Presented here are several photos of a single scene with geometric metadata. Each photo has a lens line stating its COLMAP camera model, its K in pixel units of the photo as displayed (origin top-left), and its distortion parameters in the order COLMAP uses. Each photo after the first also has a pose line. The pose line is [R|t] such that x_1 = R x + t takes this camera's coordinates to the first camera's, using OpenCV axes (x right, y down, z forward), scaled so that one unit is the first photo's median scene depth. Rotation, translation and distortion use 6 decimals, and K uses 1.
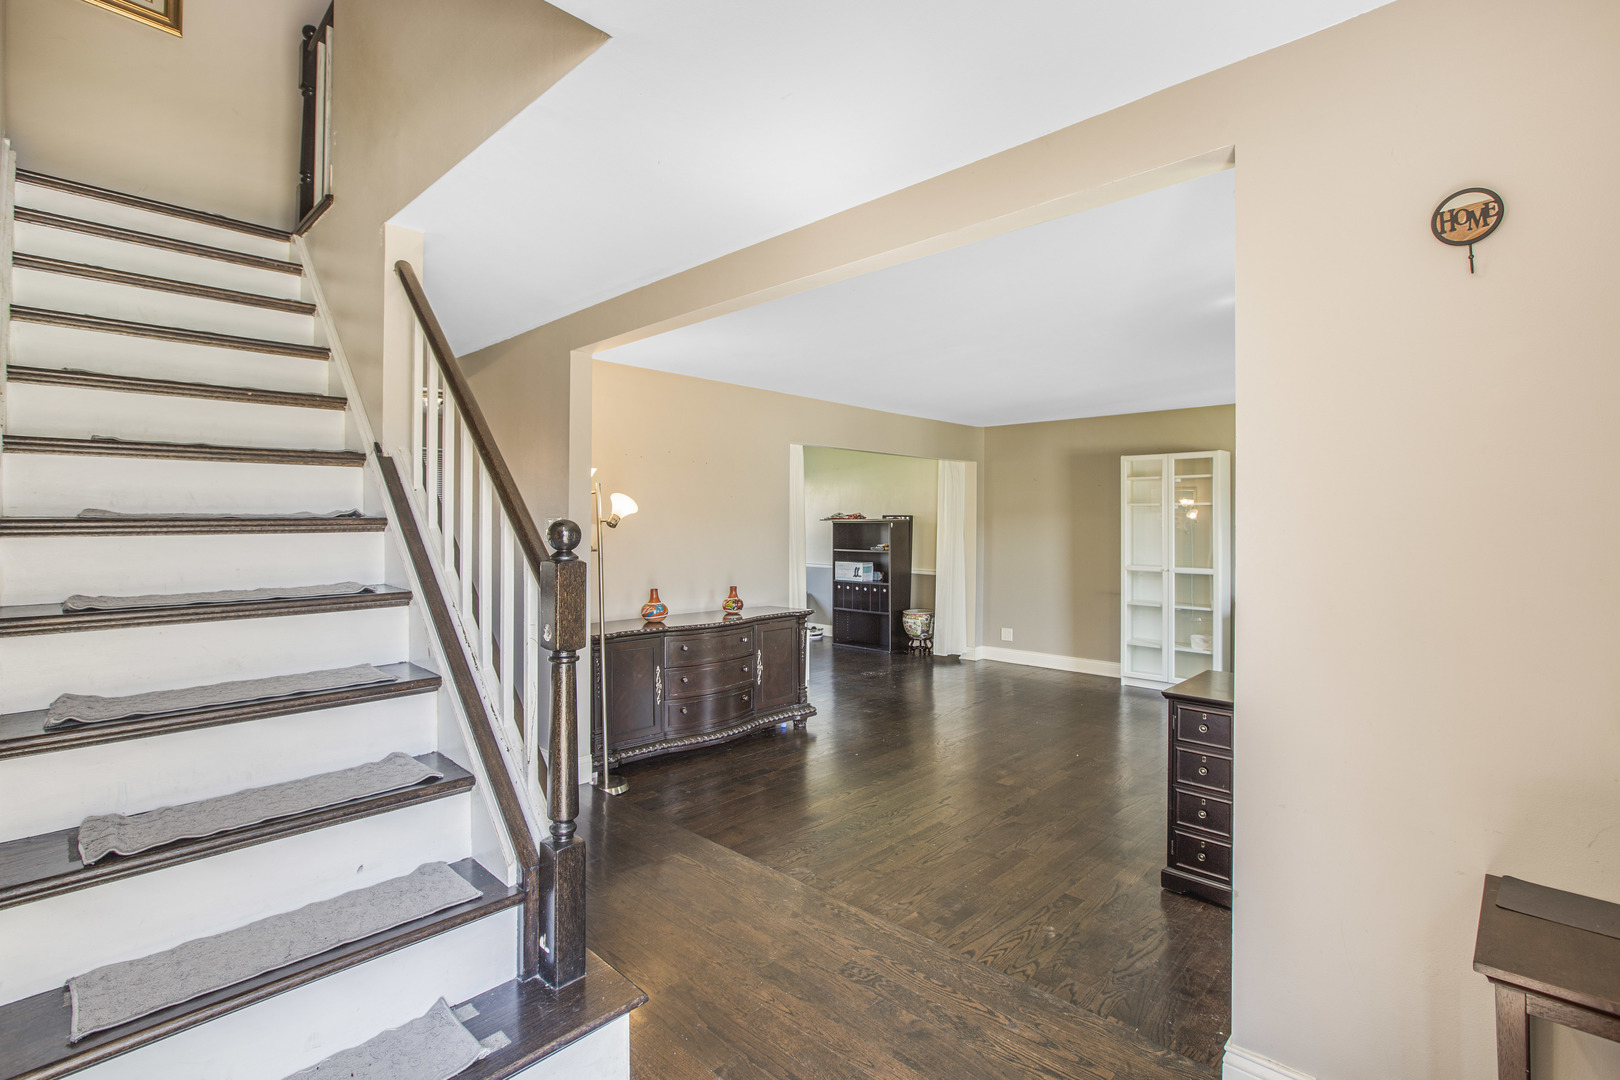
lens RADIAL K [[762.9, 0, 800.7], [0, 762.9, 522.9], [0, 0, 1]] dist [-0.000647, 0.000001]
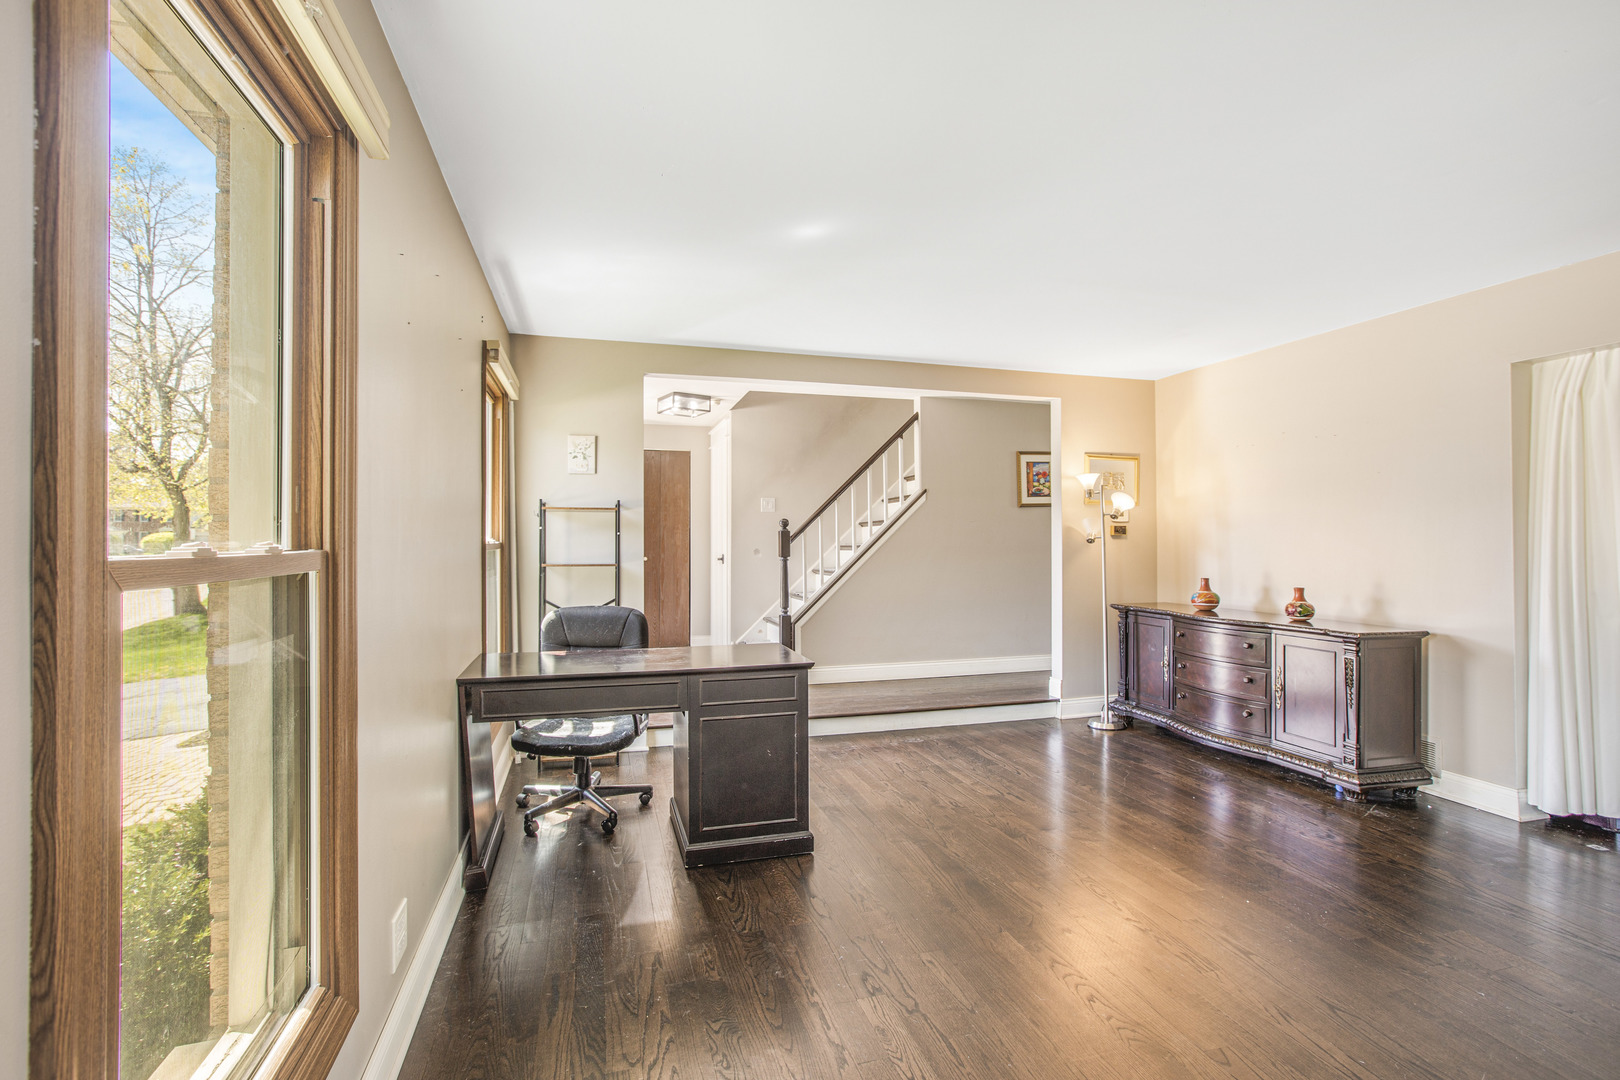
lens RADIAL K [[762.9, 0, 800.7], [0, 762.9, 522.9], [0, 0, 1]] dist [-0.000647, 0.000001]
pose [[-0.500577, -0.008791, -0.865647, 1.081693], [0.001540, 0.999938, -0.011046, 0.029779], [0.865690, -0.006862, -0.500533, 1.173551]]
